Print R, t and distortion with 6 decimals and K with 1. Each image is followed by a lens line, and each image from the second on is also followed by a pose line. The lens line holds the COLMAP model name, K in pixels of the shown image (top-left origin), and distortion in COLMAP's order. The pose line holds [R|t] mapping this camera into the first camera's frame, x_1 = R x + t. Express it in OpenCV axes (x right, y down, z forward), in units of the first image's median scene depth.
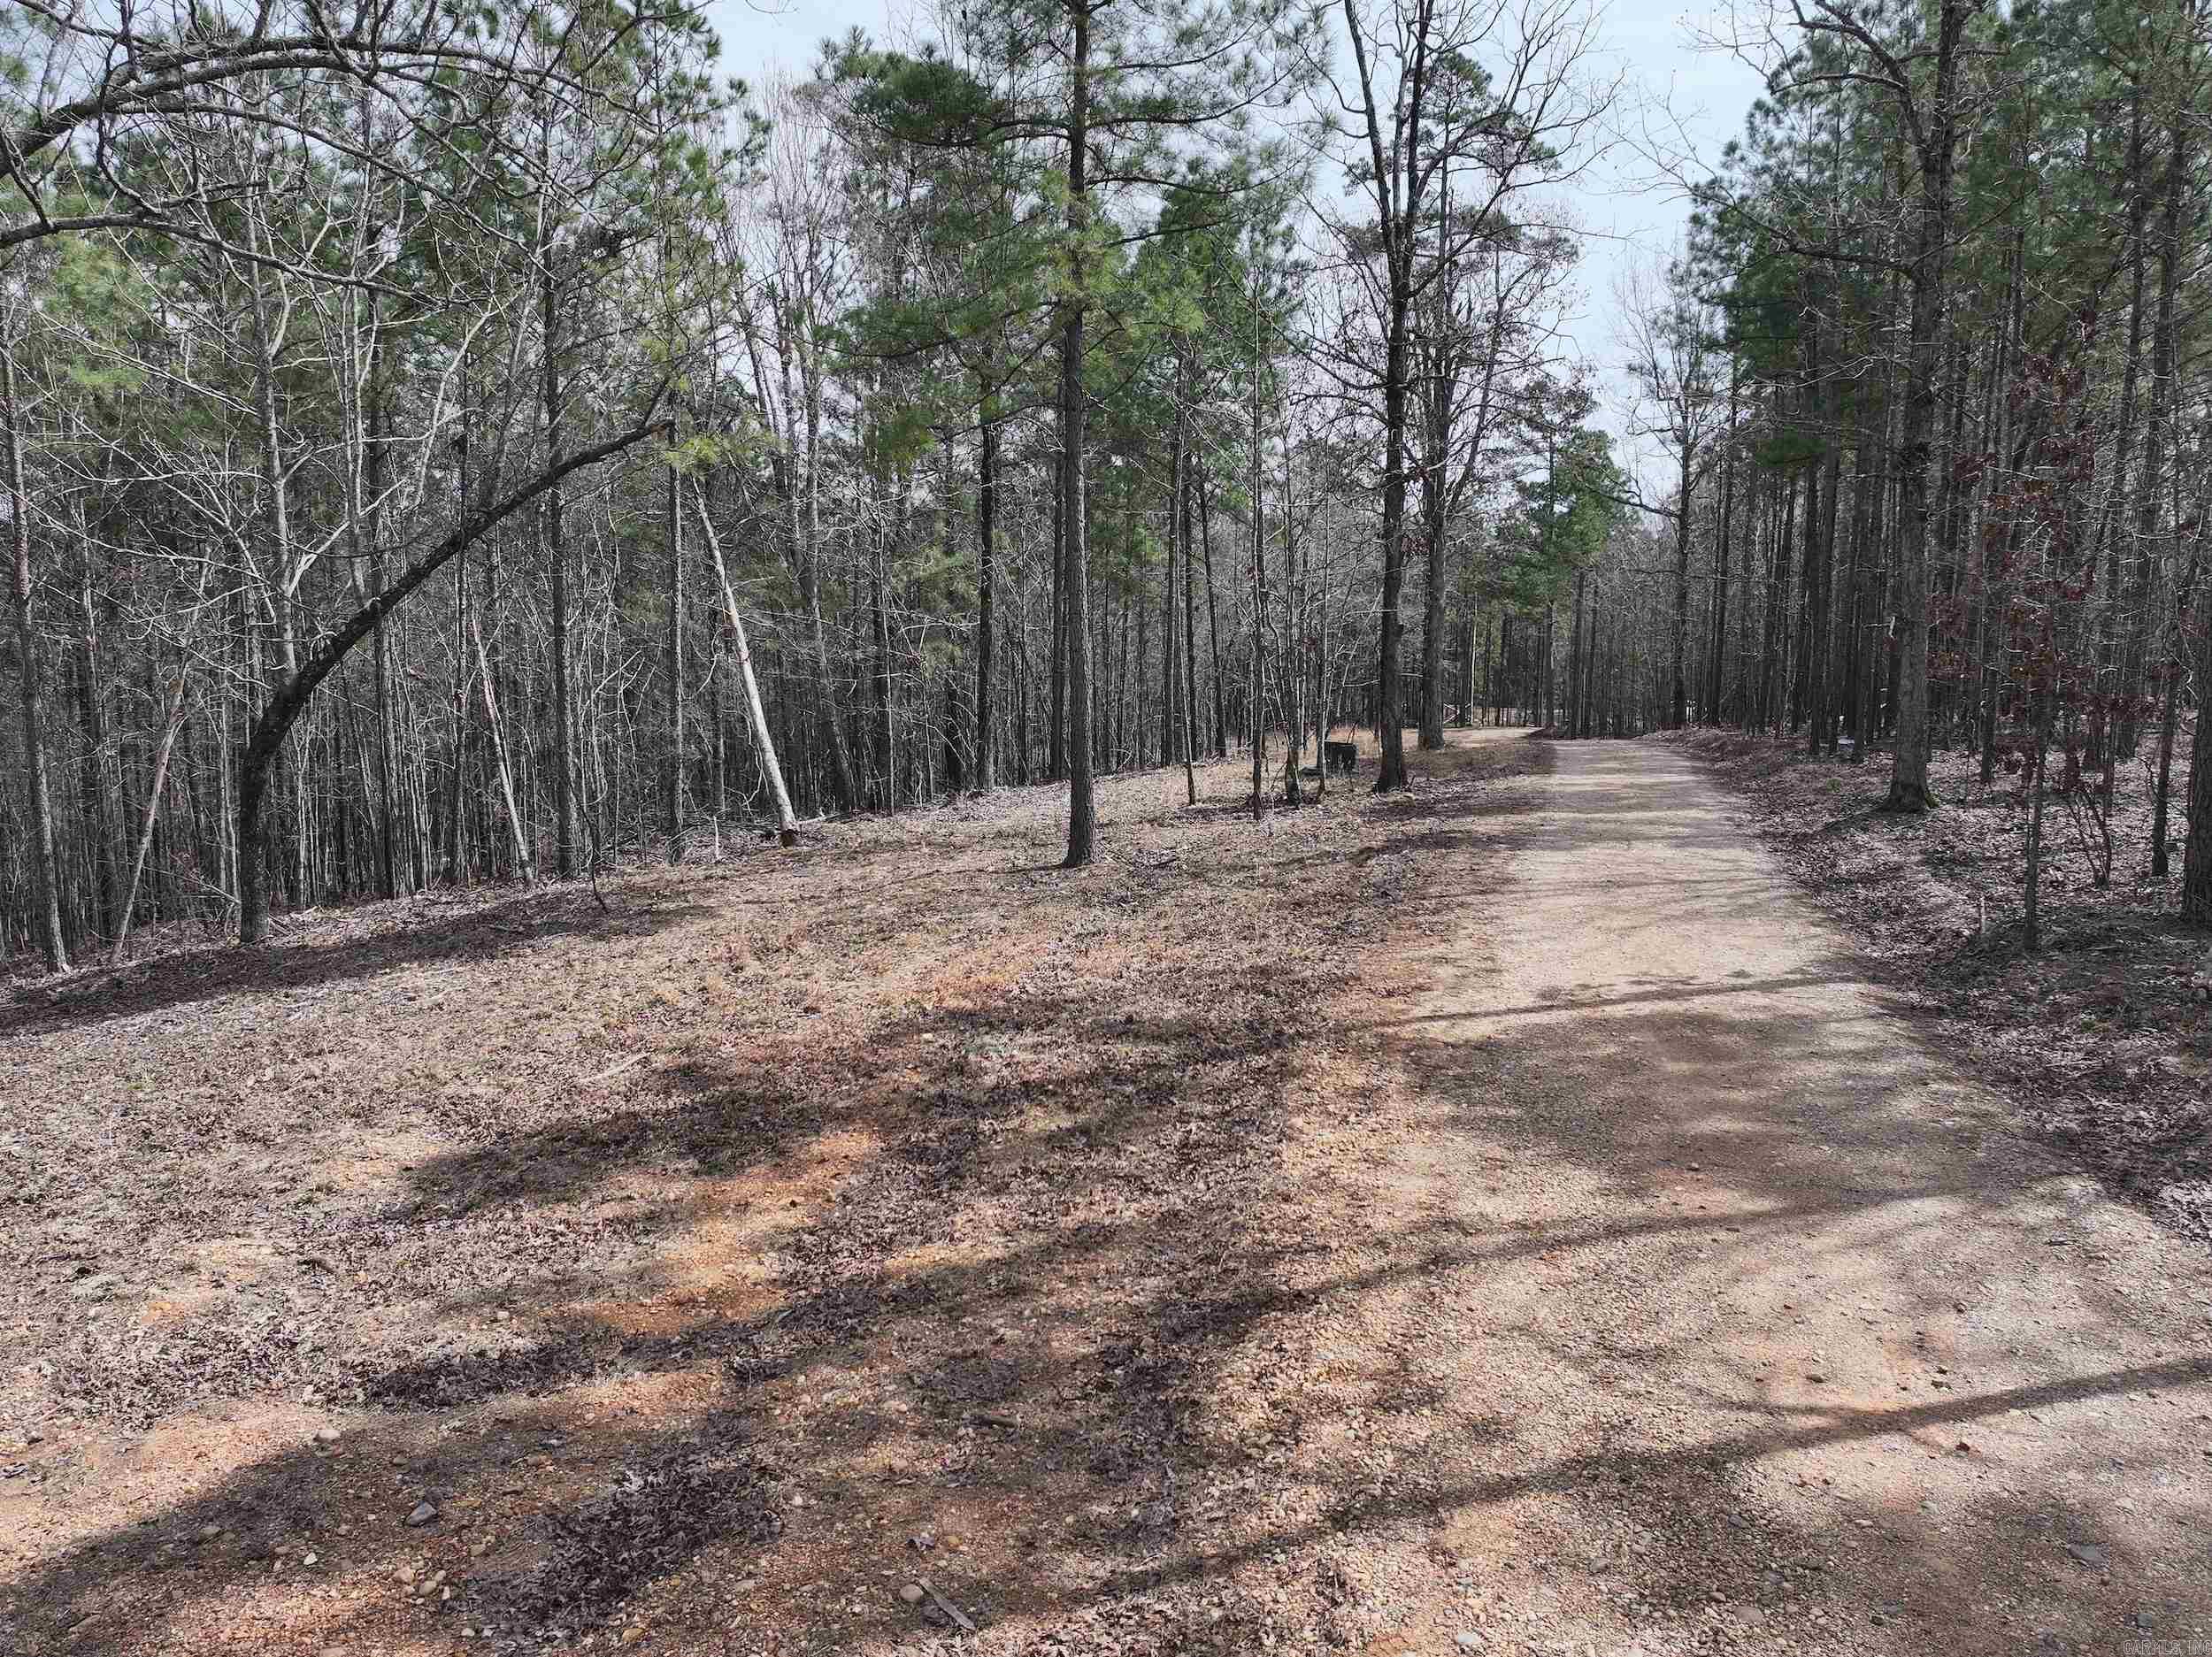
lens RADIAL K [[1736.1, 0, 1106.0], [0, 1736.1, 828.5], [0, 0, 1]] dist [0.008314, 0.003067]
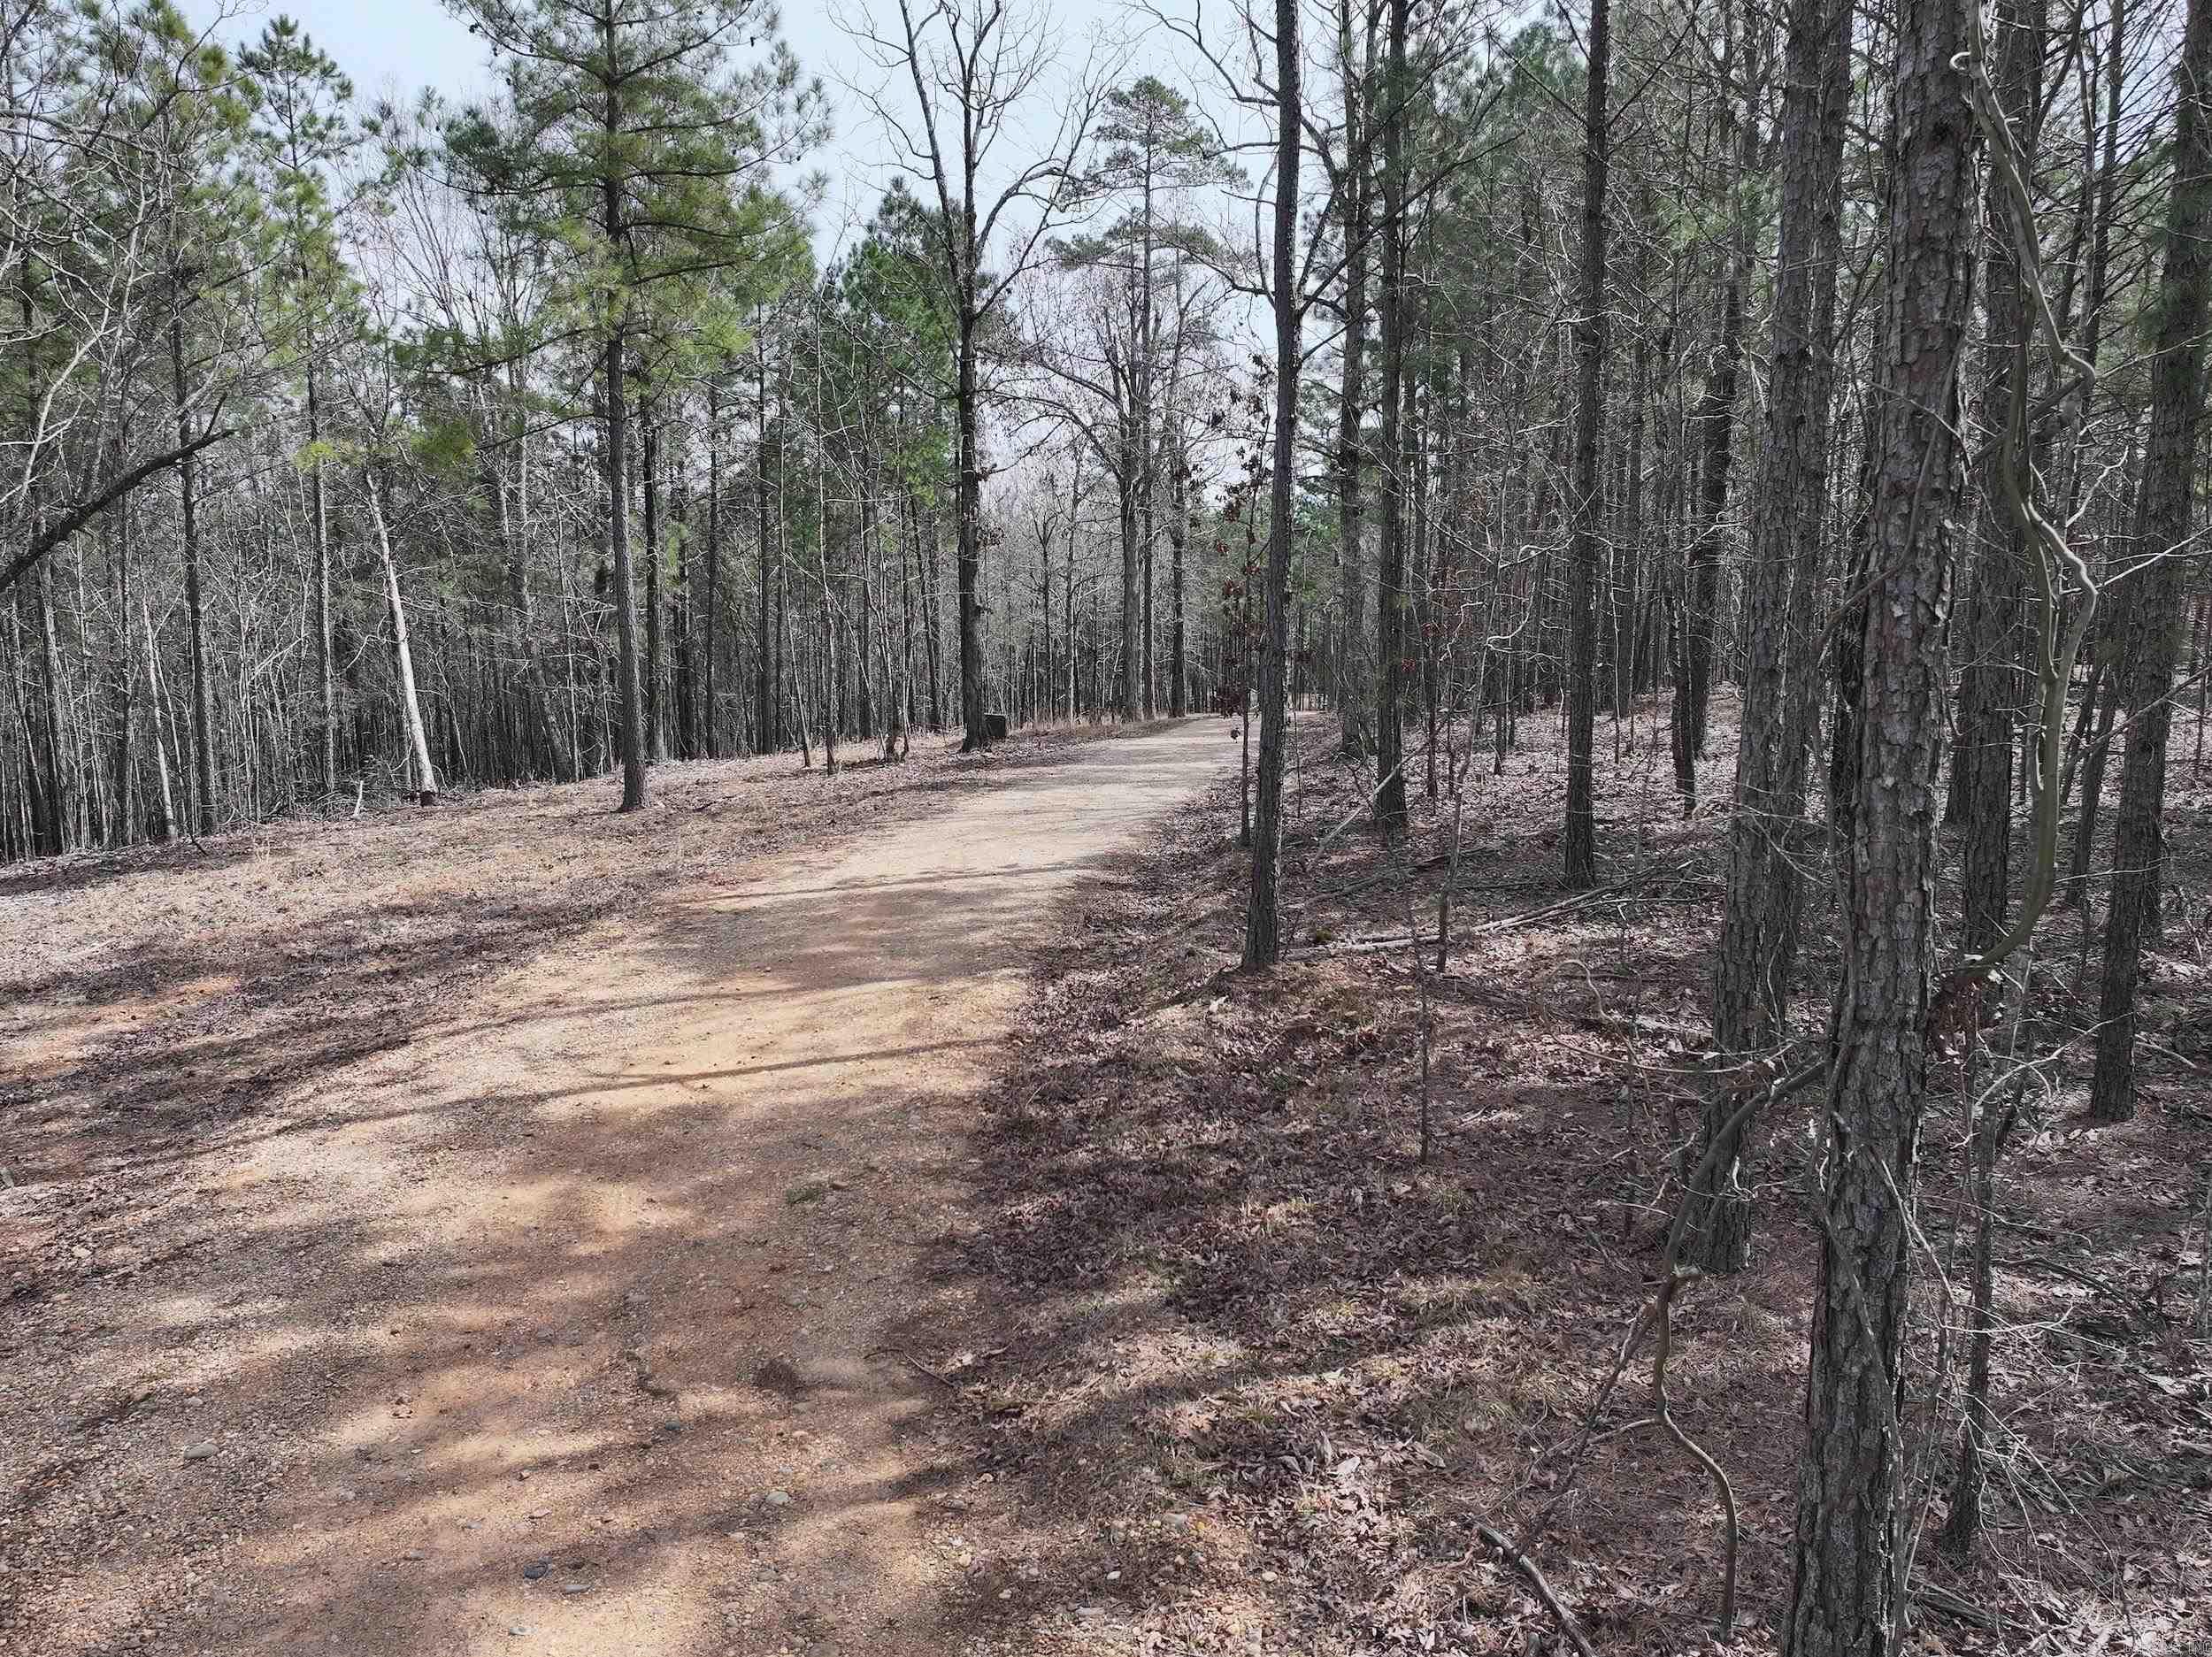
lens RADIAL K [[1736.1, 0, 1106.0], [0, 1736.1, 828.5], [0, 0, 1]] dist [0.008314, 0.003067]
pose [[0.997182, -0.015671, 0.073365, 0.172663], [0.015362, 0.999871, 0.004779, 0.026028], [-0.073431, -0.003639, 0.997294, -0.150729]]
